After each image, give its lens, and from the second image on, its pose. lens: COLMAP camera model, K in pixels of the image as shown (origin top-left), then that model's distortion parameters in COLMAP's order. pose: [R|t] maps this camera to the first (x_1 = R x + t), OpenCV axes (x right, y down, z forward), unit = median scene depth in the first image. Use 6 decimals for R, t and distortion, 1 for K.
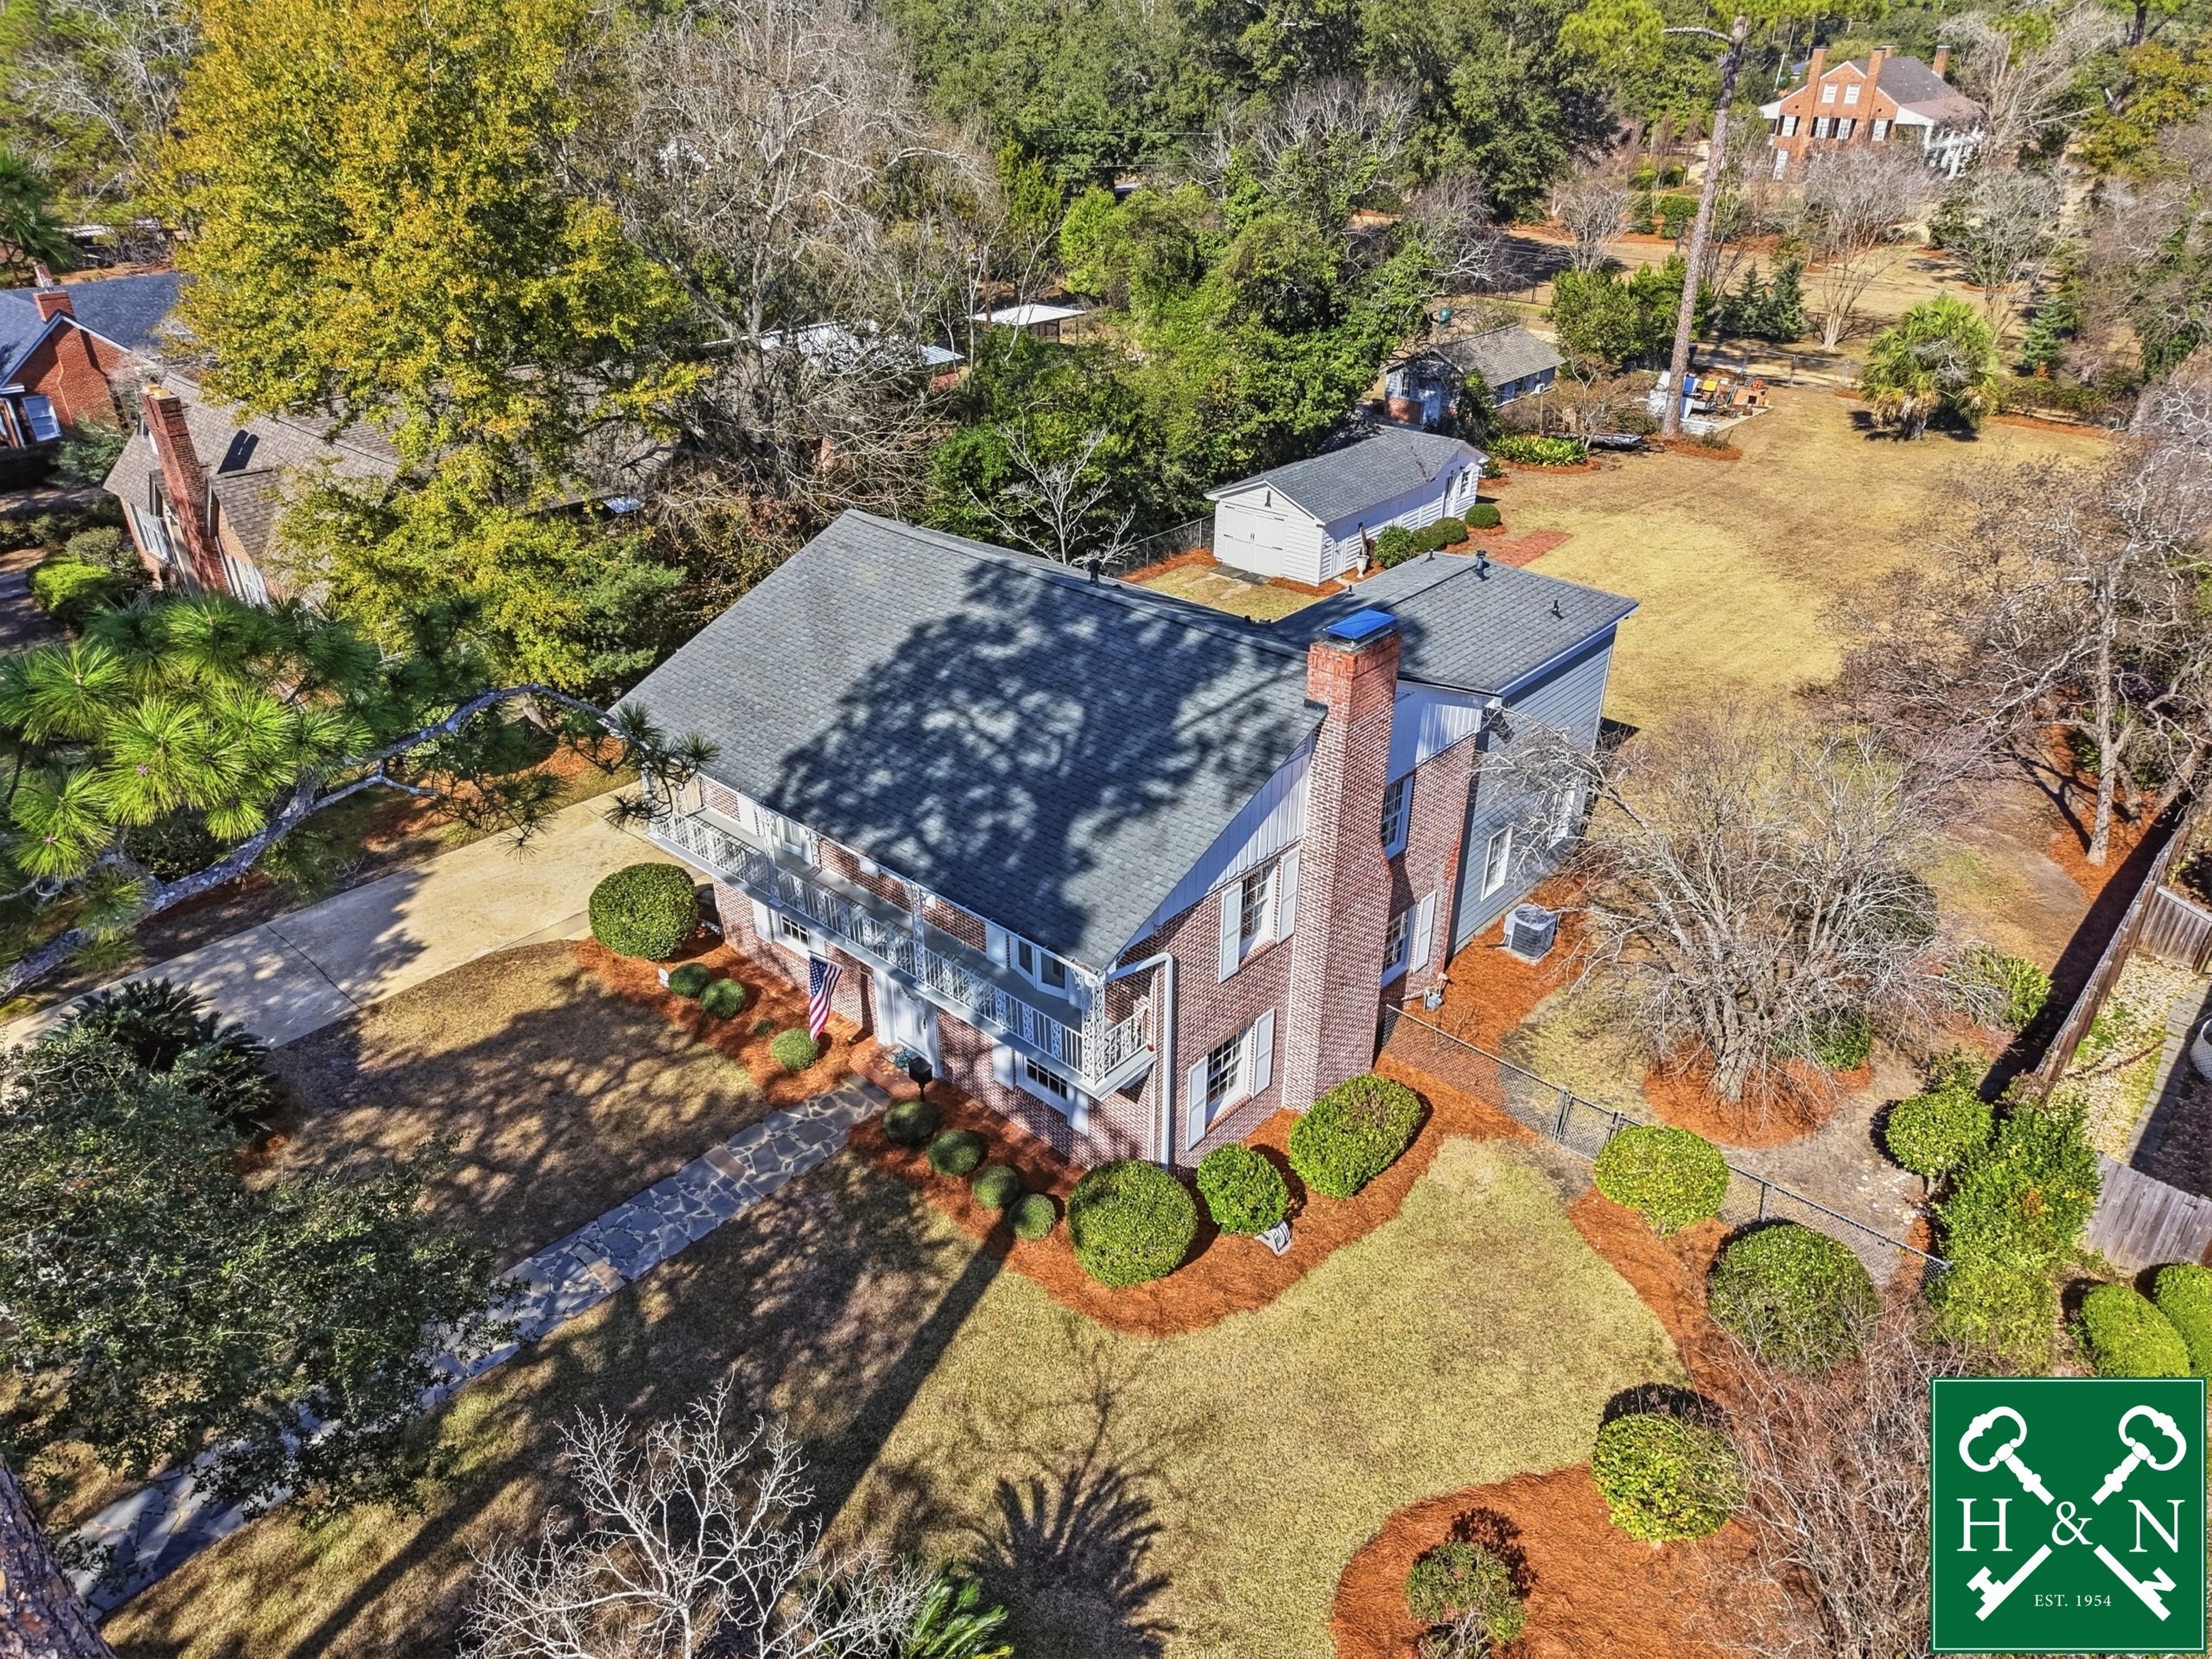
lens RADIAL K [[1509.0, 0, 1114.2], [0, 1509.0, 839.2], [0, 0, 1]] dist [0.024911, -0.017766]
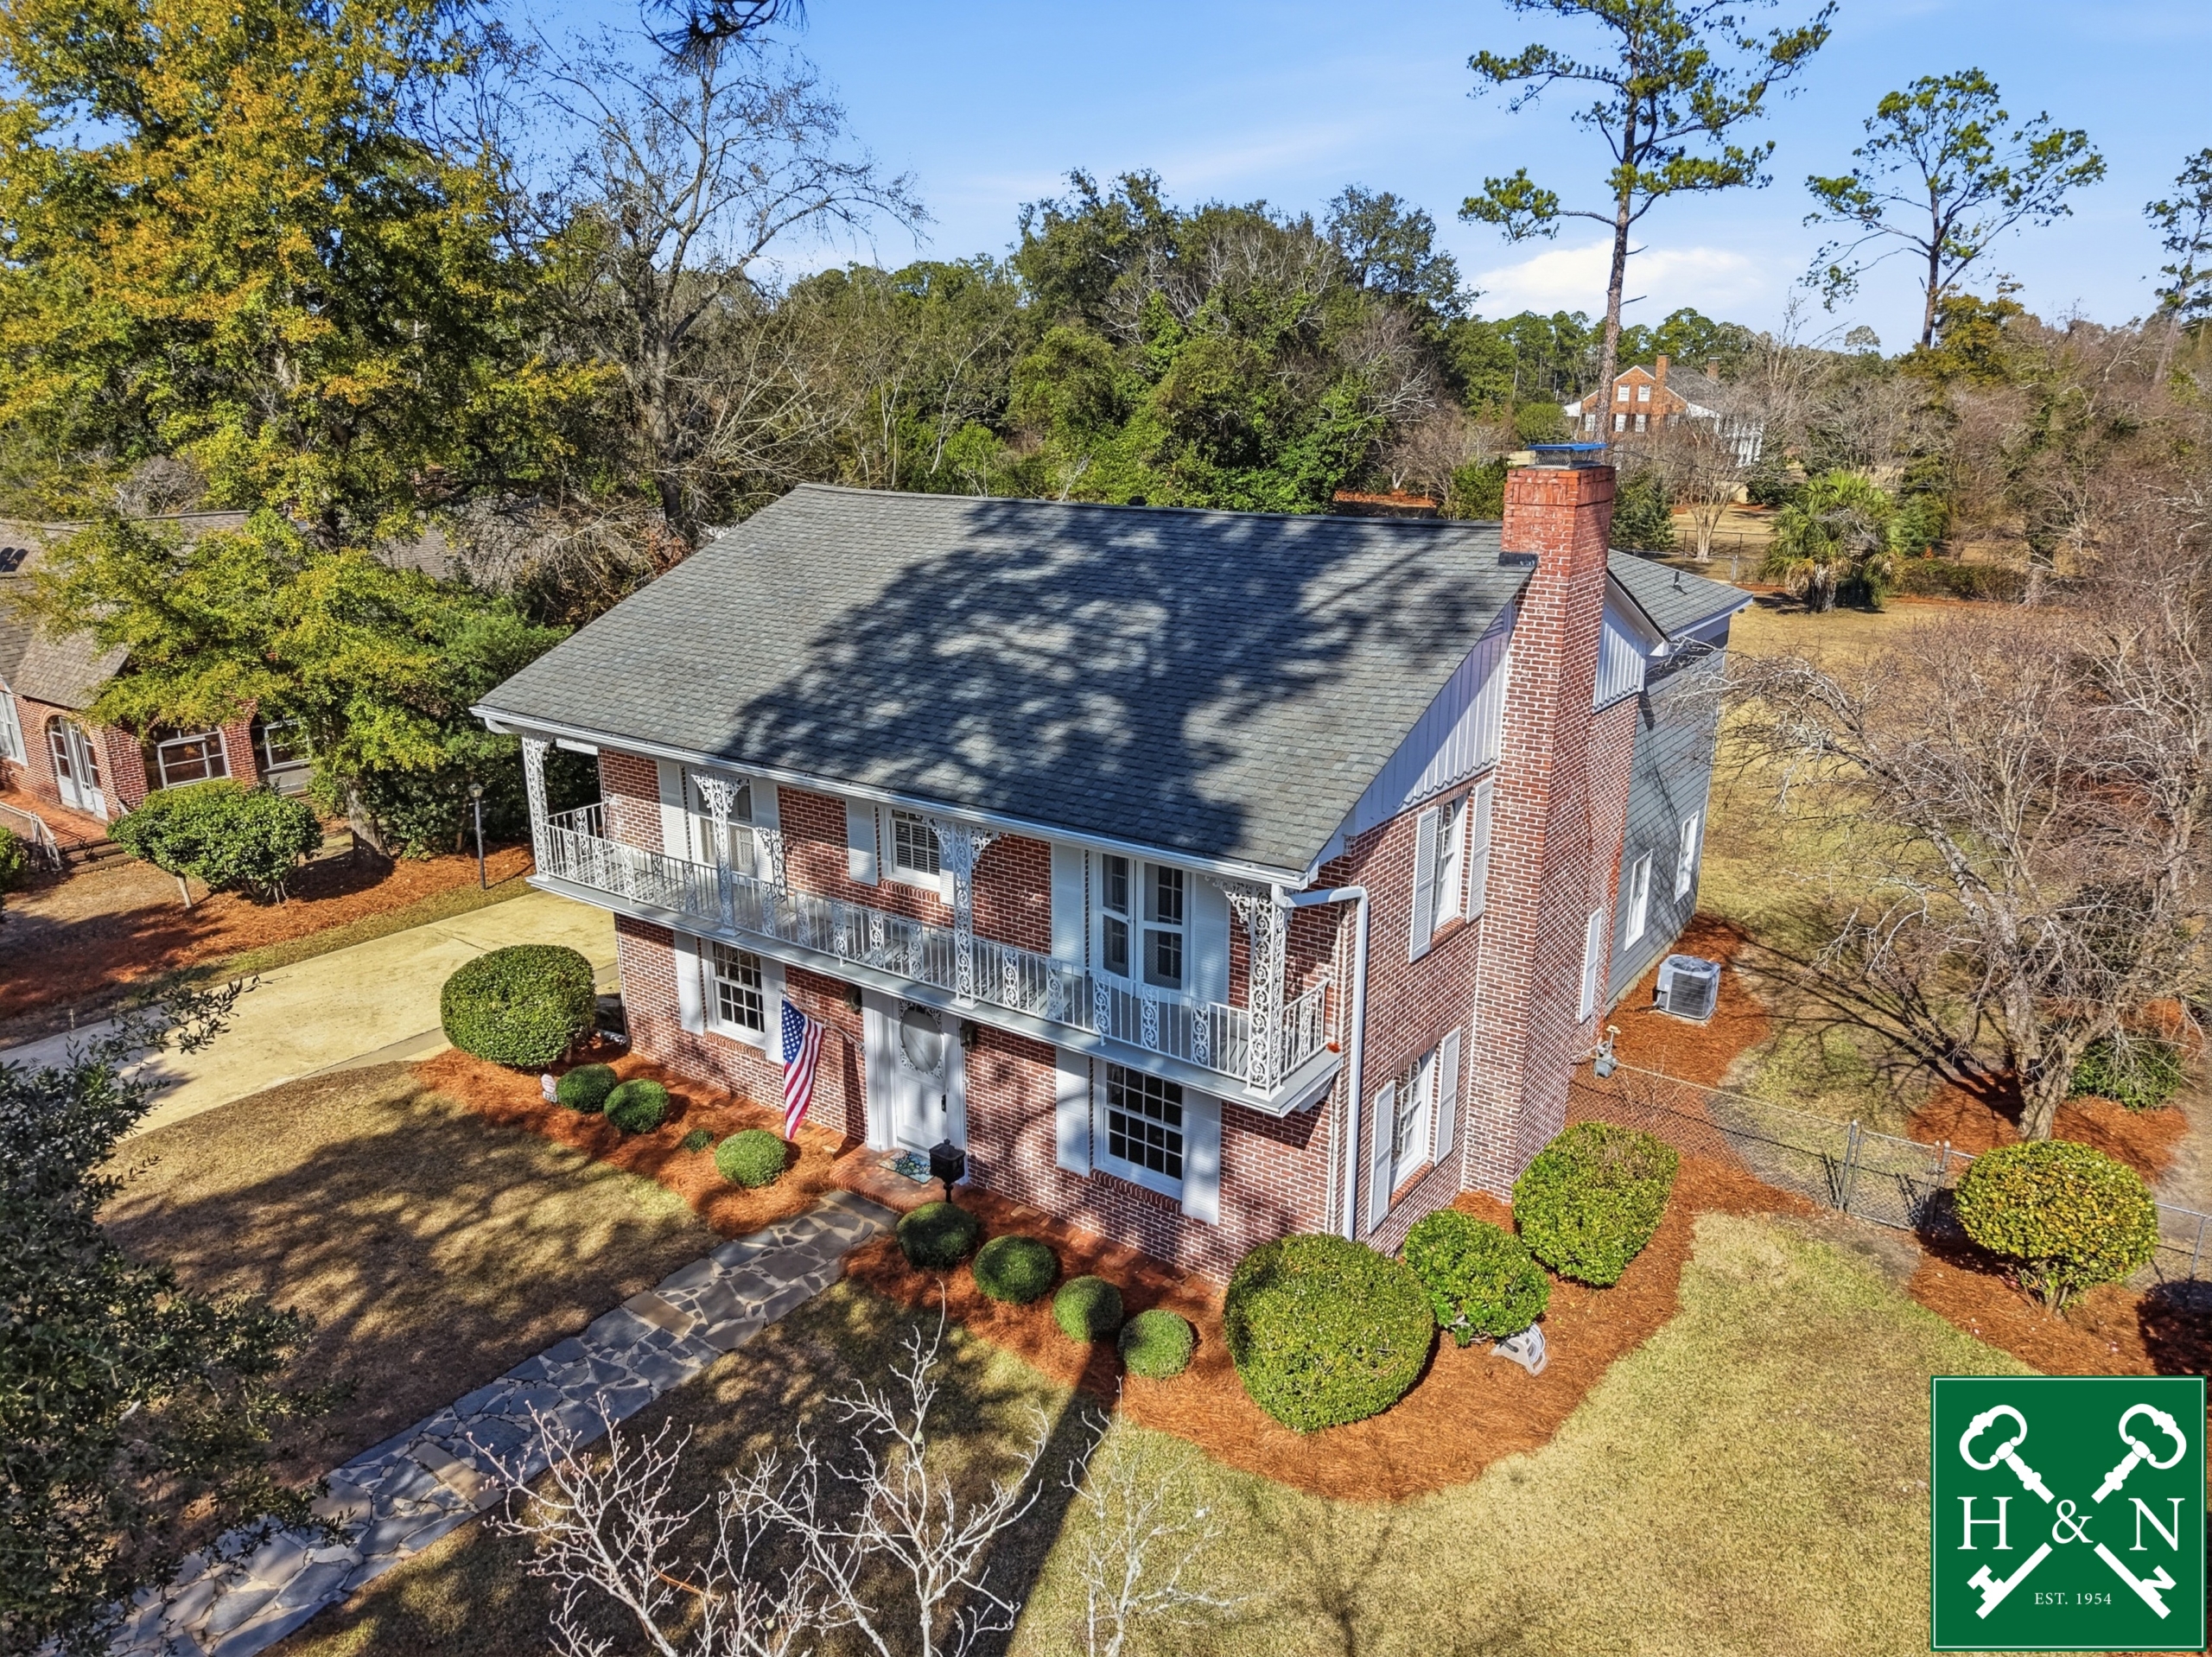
lens RADIAL K [[1508.9, 0, 1094.9], [0, 1508.9, 819.9], [0, 0, 1]] dist [0.024911, -0.017766]
pose [[0.994602, -0.038526, 0.096346, -0.119900], [0.059652, 0.972040, -0.227112, 0.164446], [-0.084902, 0.231634, 0.969091, 0.300801]]
